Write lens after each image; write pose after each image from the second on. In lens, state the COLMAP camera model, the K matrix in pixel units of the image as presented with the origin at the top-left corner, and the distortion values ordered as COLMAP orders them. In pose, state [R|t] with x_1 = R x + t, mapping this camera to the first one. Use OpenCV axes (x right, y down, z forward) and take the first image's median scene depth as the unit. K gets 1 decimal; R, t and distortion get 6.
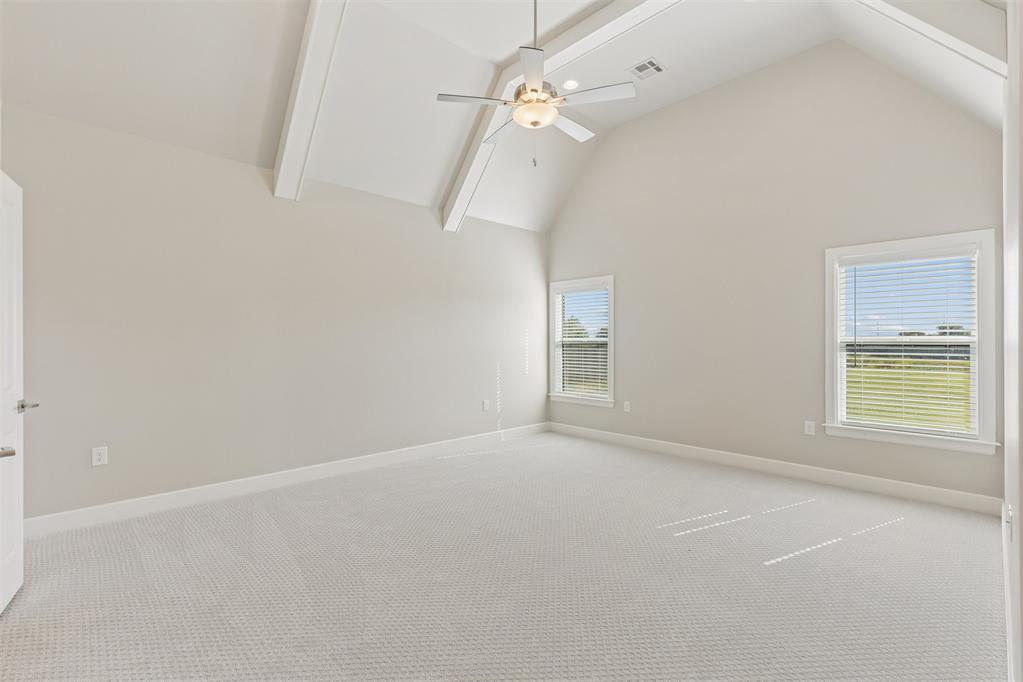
lens RADIAL K [[461.7, 0, 548.3], [0, 461.7, 340.9], [0, 0, 1]] dist [0.000127, 0.000041]
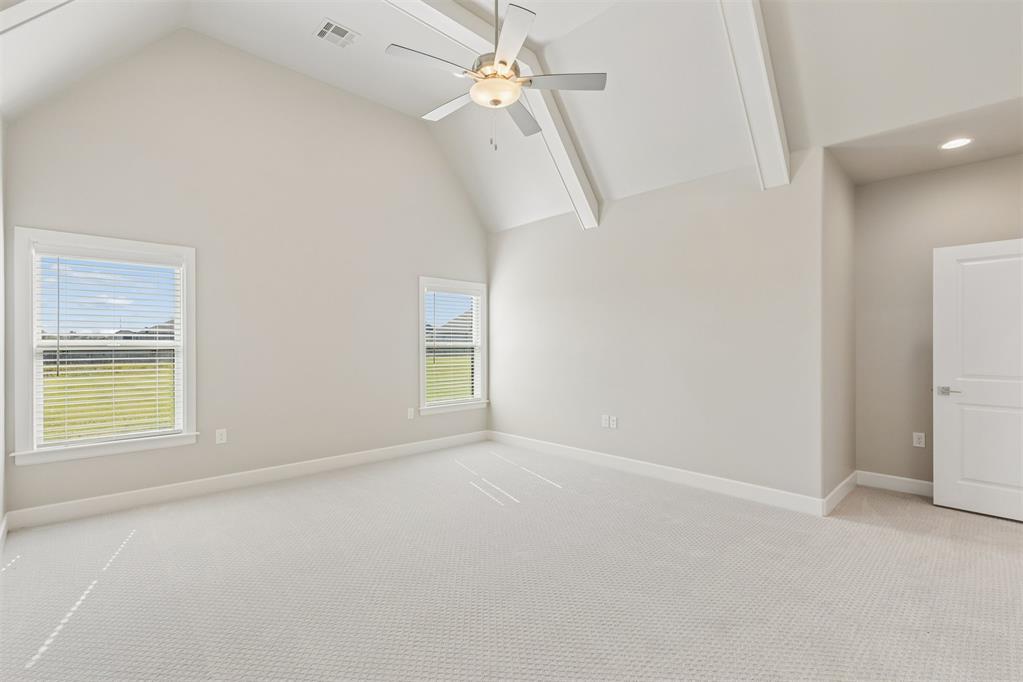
lens RADIAL K [[462.2, 0, 512.3], [0, 462.2, 341.7], [0, 0, 1]] dist [0.000733, -0.000545]
pose [[0.046544, 0.005437, 0.998901, -0.152339], [0.002581, 0.999981, -0.005563, 0.000076], [-0.998913, 0.002837, 0.046530, 0.147957]]
